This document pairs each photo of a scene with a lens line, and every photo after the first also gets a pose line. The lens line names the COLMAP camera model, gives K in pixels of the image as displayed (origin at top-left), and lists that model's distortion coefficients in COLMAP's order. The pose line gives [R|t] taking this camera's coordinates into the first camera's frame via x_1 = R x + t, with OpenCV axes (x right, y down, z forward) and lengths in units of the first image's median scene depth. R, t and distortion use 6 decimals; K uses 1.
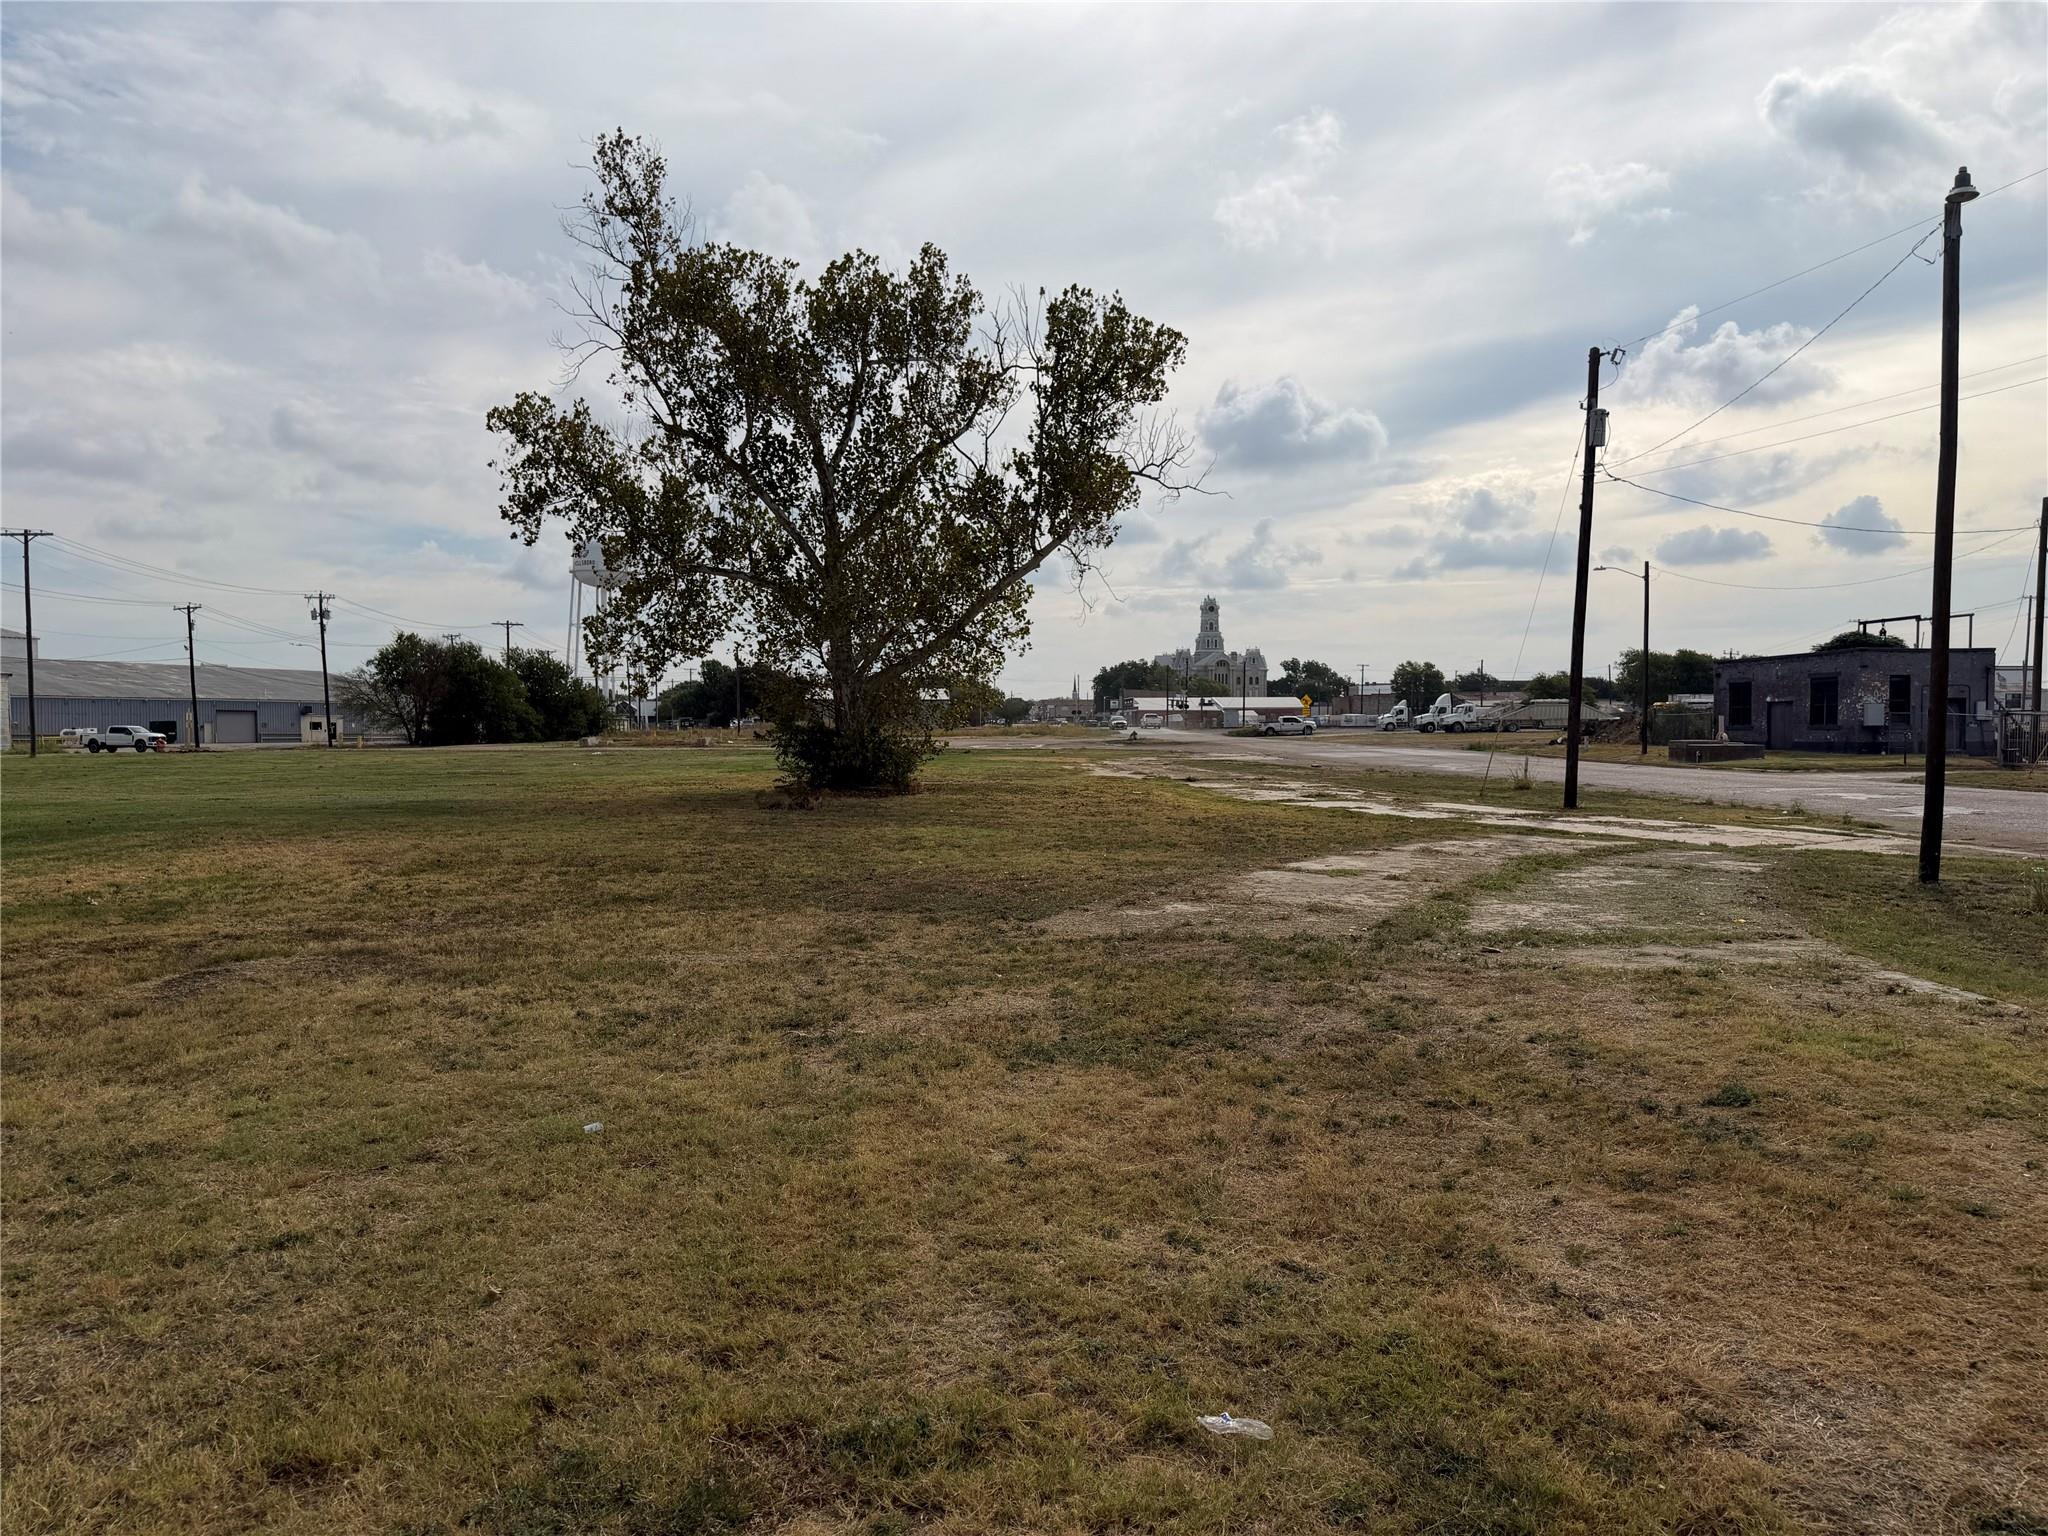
lens RADIAL K [[1457.9, 0, 1024.0], [0, 1457.9, 768.0], [0, 0, 1]] dist [-0.003377, -0.001737]
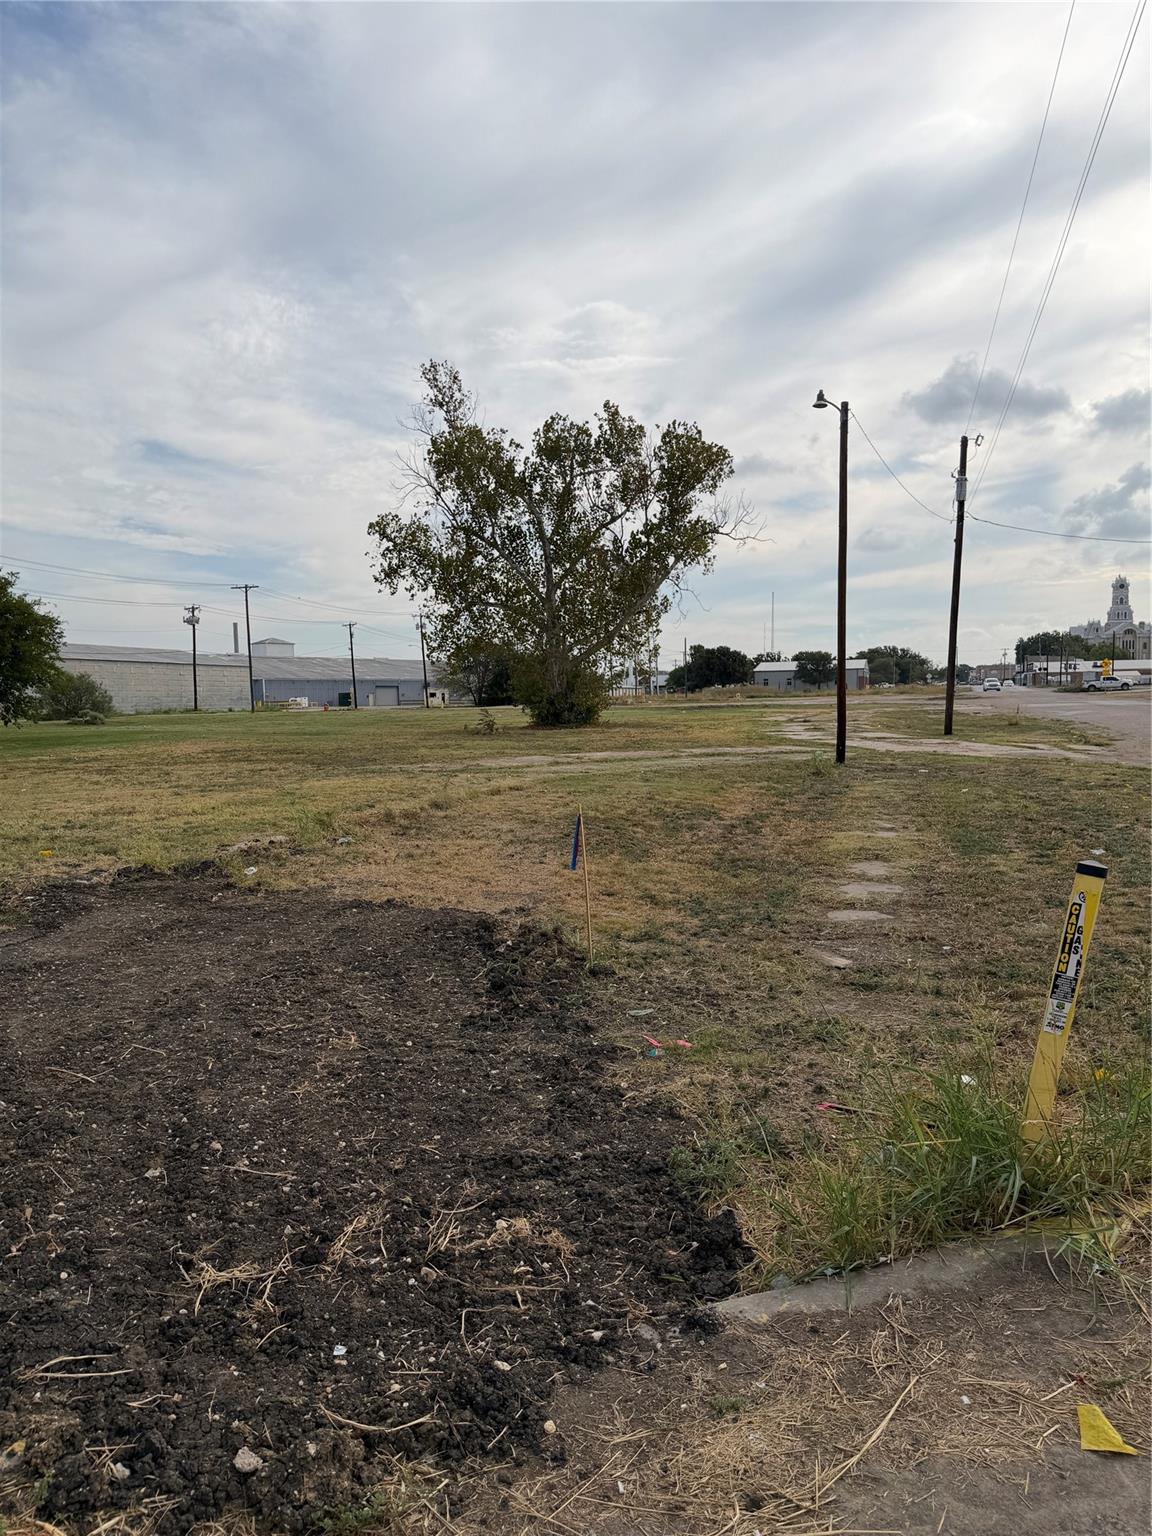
lens RADIAL K [[1125.8, 0, 576.0], [0, 1125.8, 768.0], [0, 0, 1]] dist [0.090357, -0.130972]
pose [[0.923312, 0.011383, -0.383882, 0.414842], [0.003688, 0.999252, 0.038499, 0.012785], [0.384033, -0.036963, 0.922579, -0.239233]]
